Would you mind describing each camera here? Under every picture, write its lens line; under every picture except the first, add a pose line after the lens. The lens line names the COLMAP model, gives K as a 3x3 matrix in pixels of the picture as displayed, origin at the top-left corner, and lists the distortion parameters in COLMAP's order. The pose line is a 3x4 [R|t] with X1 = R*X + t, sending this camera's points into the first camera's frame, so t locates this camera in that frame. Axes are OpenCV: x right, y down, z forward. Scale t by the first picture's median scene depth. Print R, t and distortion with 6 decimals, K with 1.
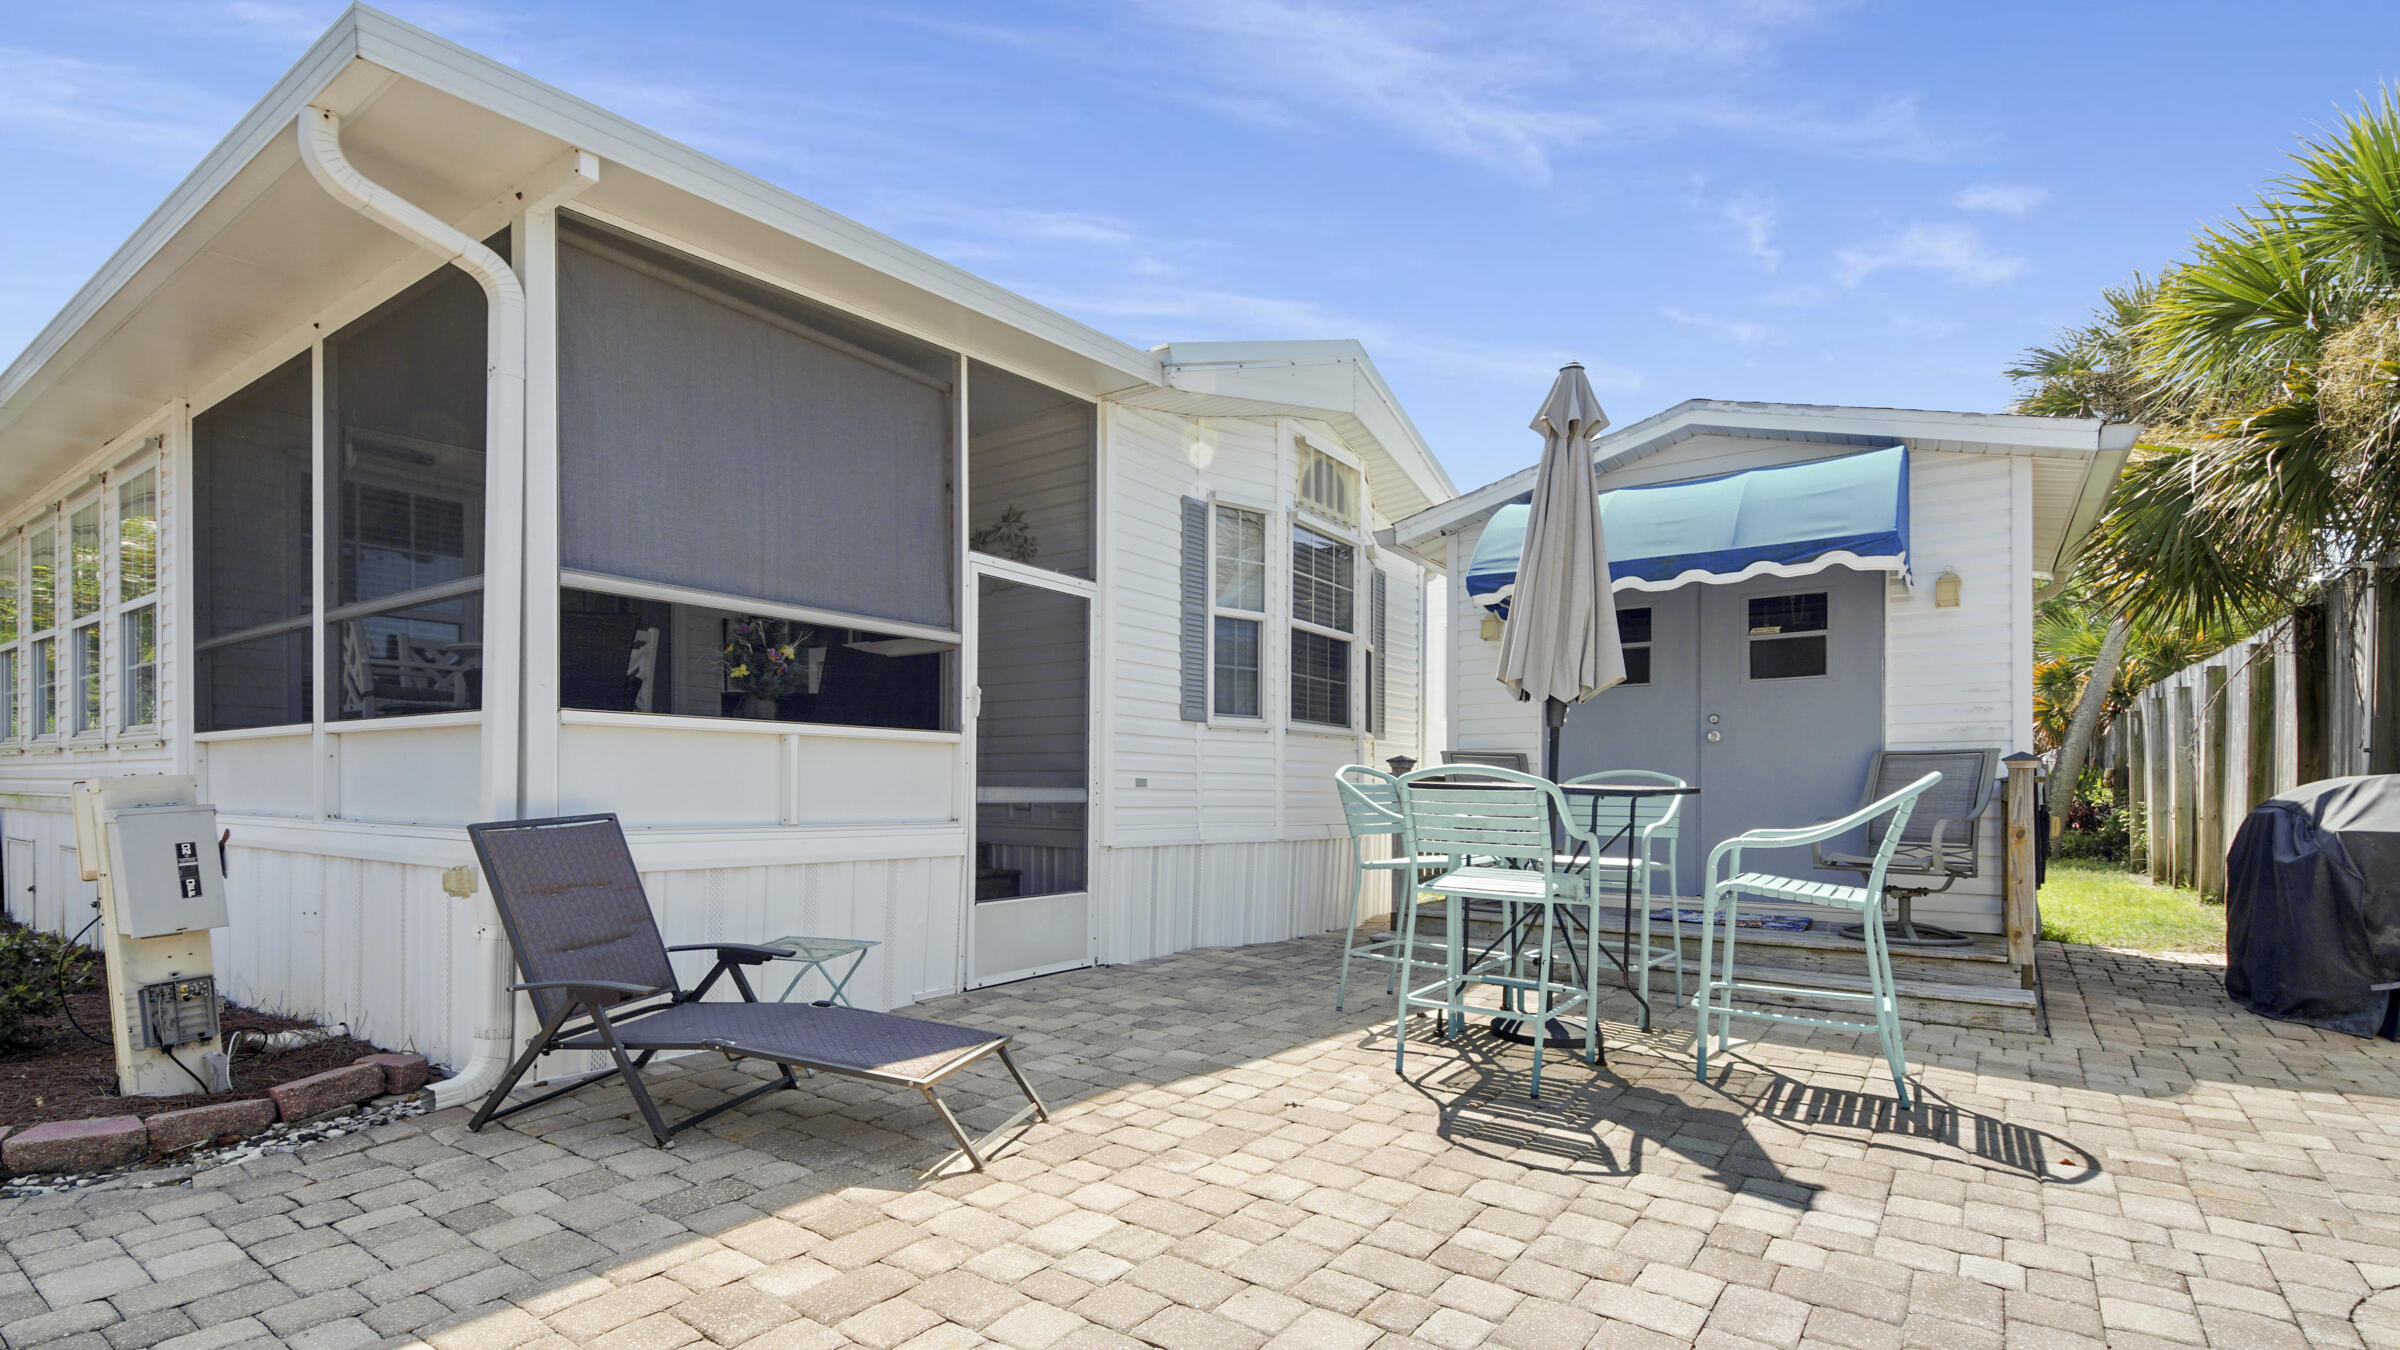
lens RADIAL K [[1070.8, 0, 1196.7], [0, 1070.8, 700.4], [0, 0, 1]] dist [0.043672, -0.021813]
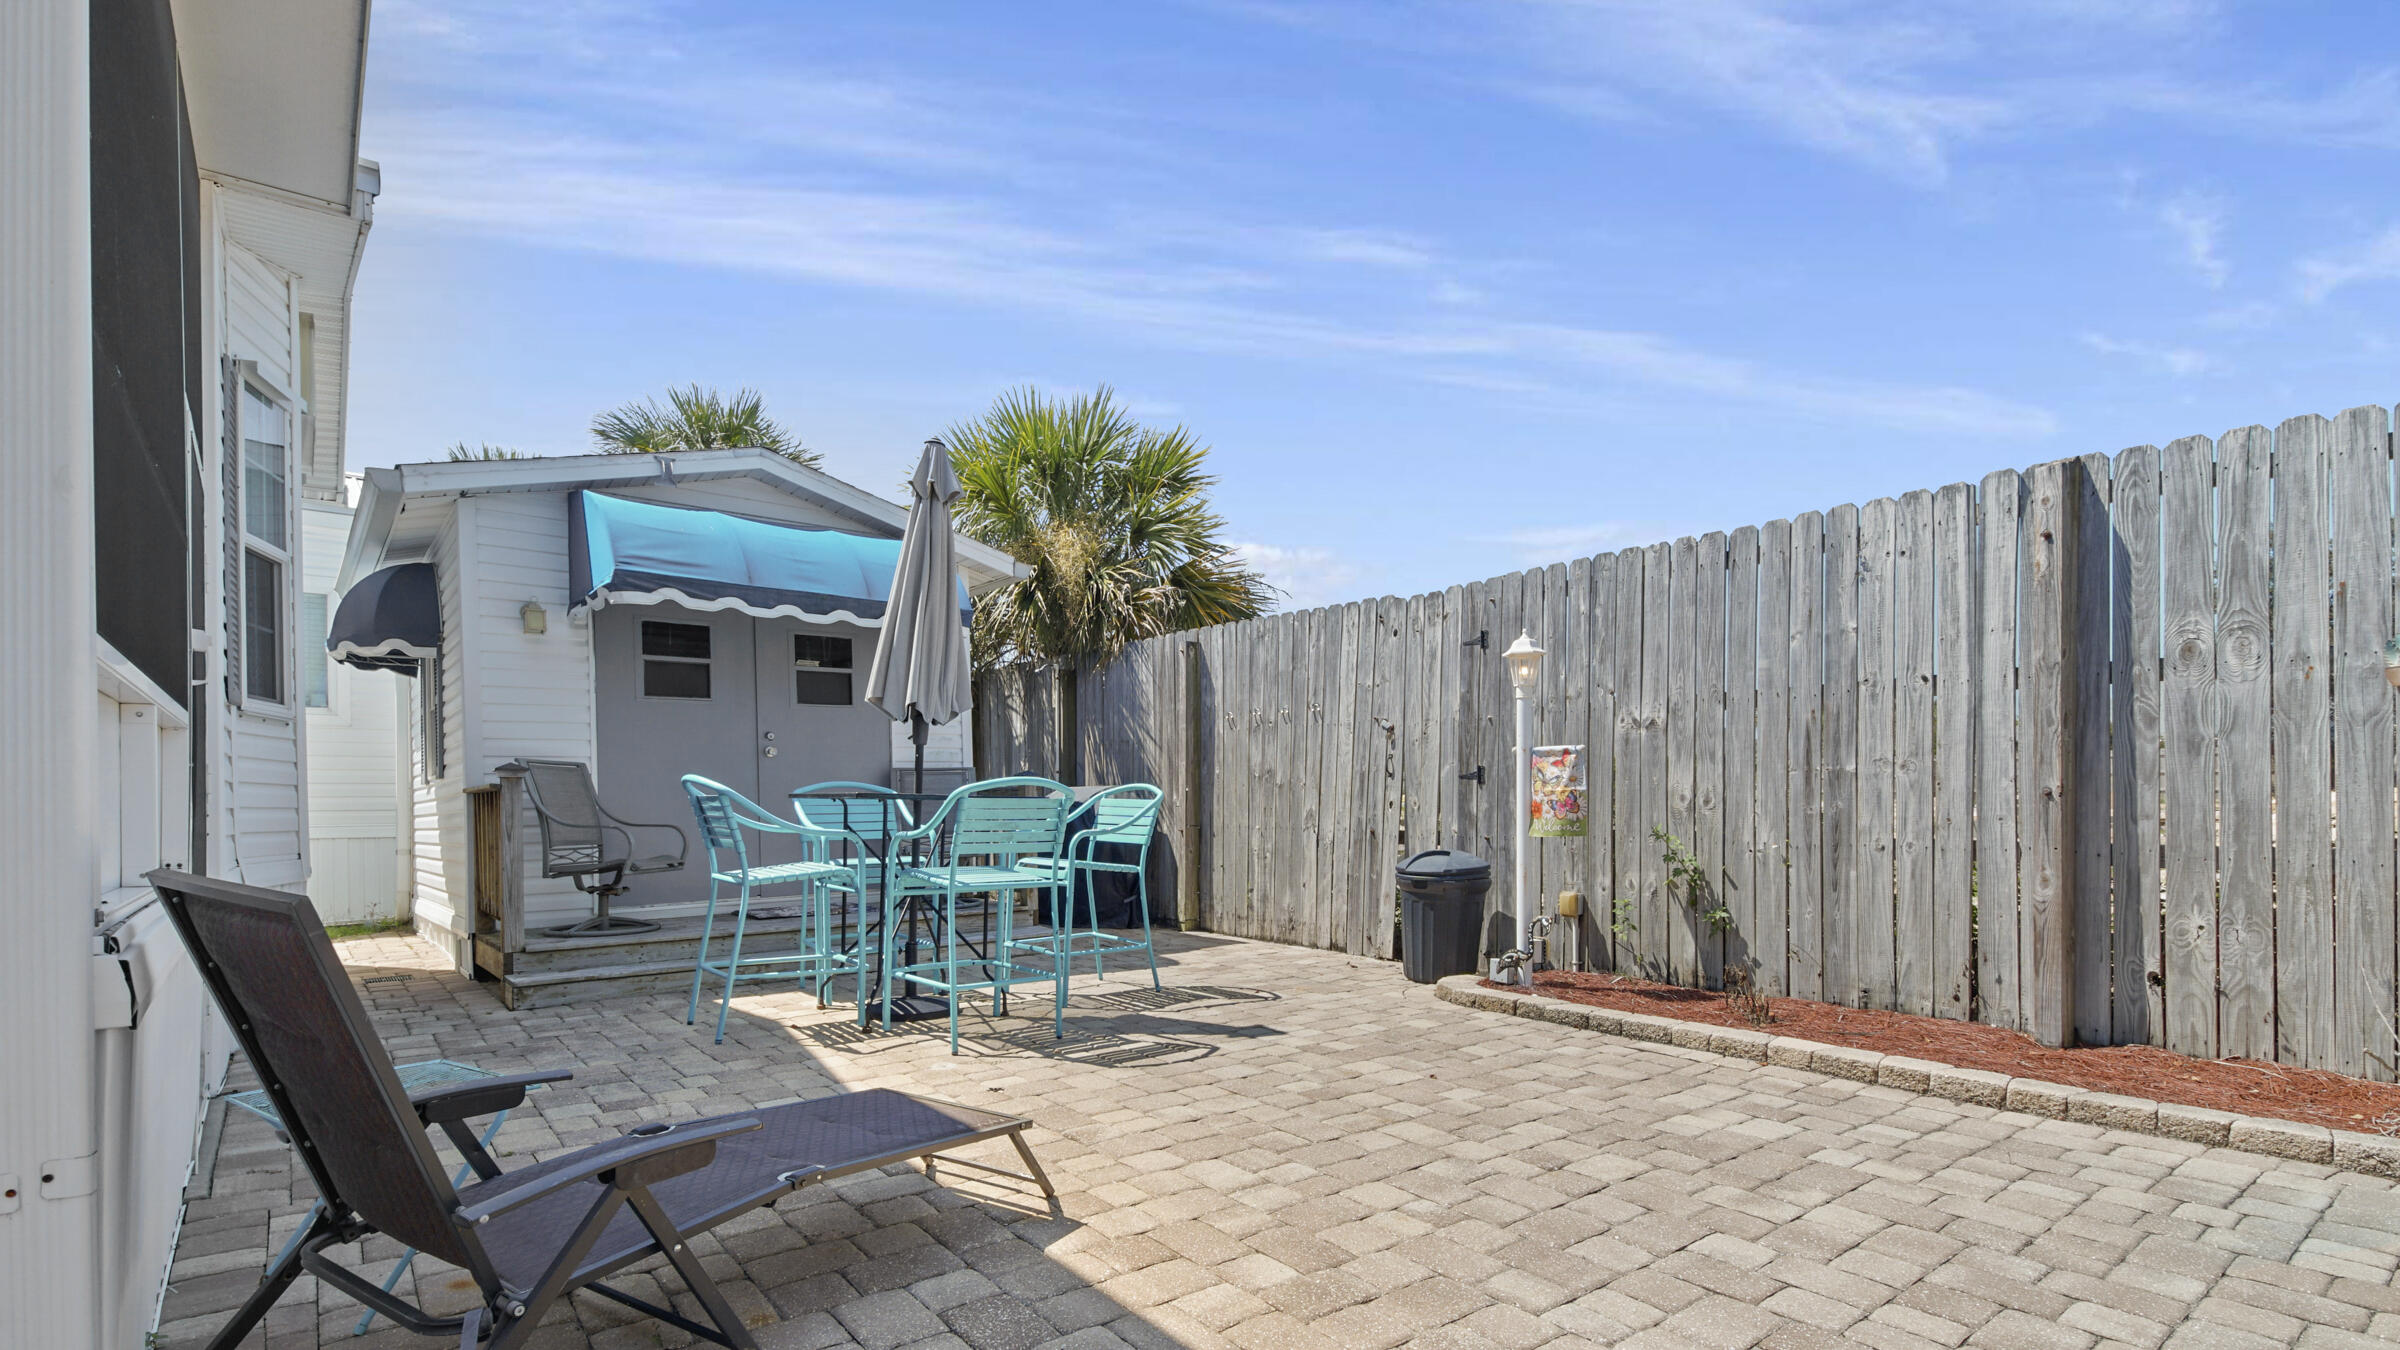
lens RADIAL K [[1070.8, 0, 1196.7], [0, 1070.8, 700.4], [0, 0, 1]] dist [0.043672, -0.021813]
pose [[0.275609, 0.085241, 0.957483, -0.946104], [-0.073384, 0.995020, -0.067459, 0.046449], [-0.958465, -0.051671, 0.280491, 0.535770]]
